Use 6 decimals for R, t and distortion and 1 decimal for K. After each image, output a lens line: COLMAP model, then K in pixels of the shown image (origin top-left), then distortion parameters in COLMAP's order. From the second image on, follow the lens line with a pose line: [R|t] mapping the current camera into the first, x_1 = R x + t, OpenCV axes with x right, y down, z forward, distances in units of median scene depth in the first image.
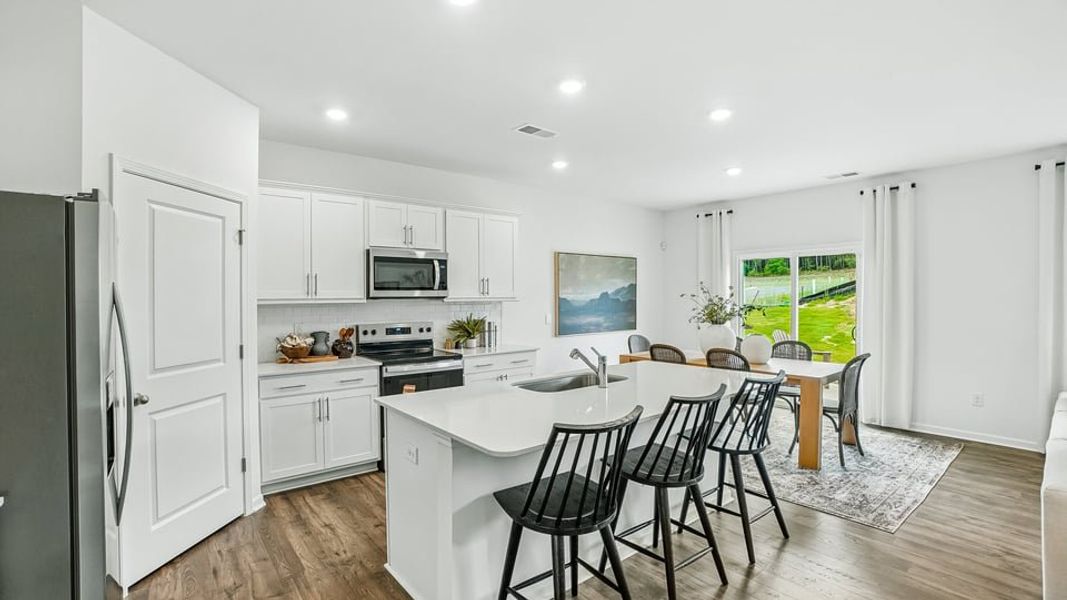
lens RADIAL K [[473.7, 0, 539.0], [0, 473.7, 293.1], [0, 0, 1]] dist [-0.028156, 0.003157]
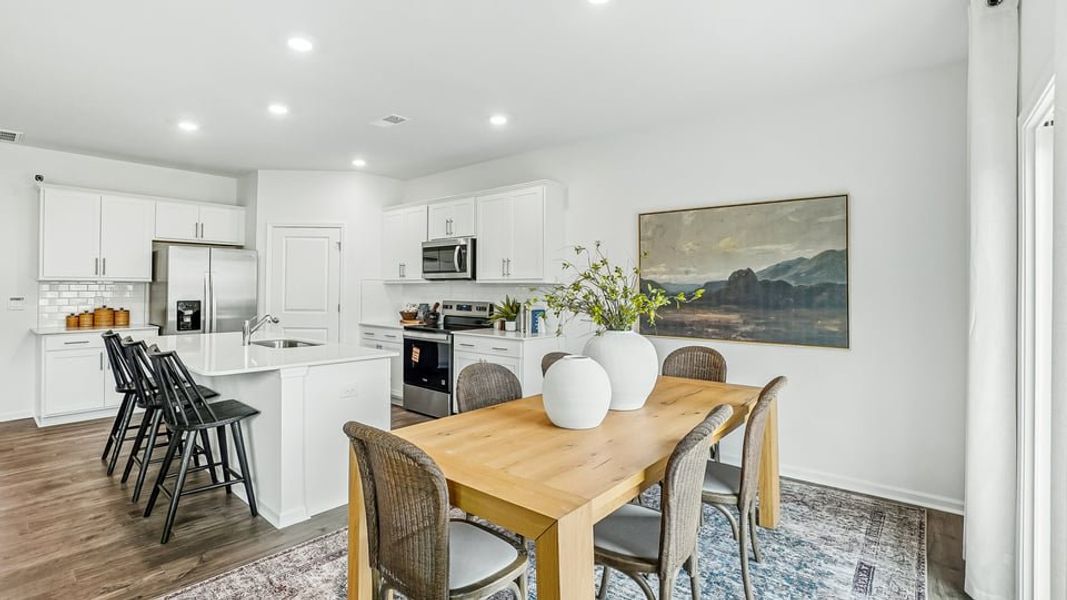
lens RADIAL K [[473.7, 0, 537.5], [0, 473.7, 290.5], [0, 0, 1]] dist [-0.028156, 0.003157]
pose [[0.202166, 0.009213, -0.979308, 0.802845], [-0.000842, 0.999957, 0.009233, 0.022553], [0.979351, -0.001043, 0.202165, 0.829621]]
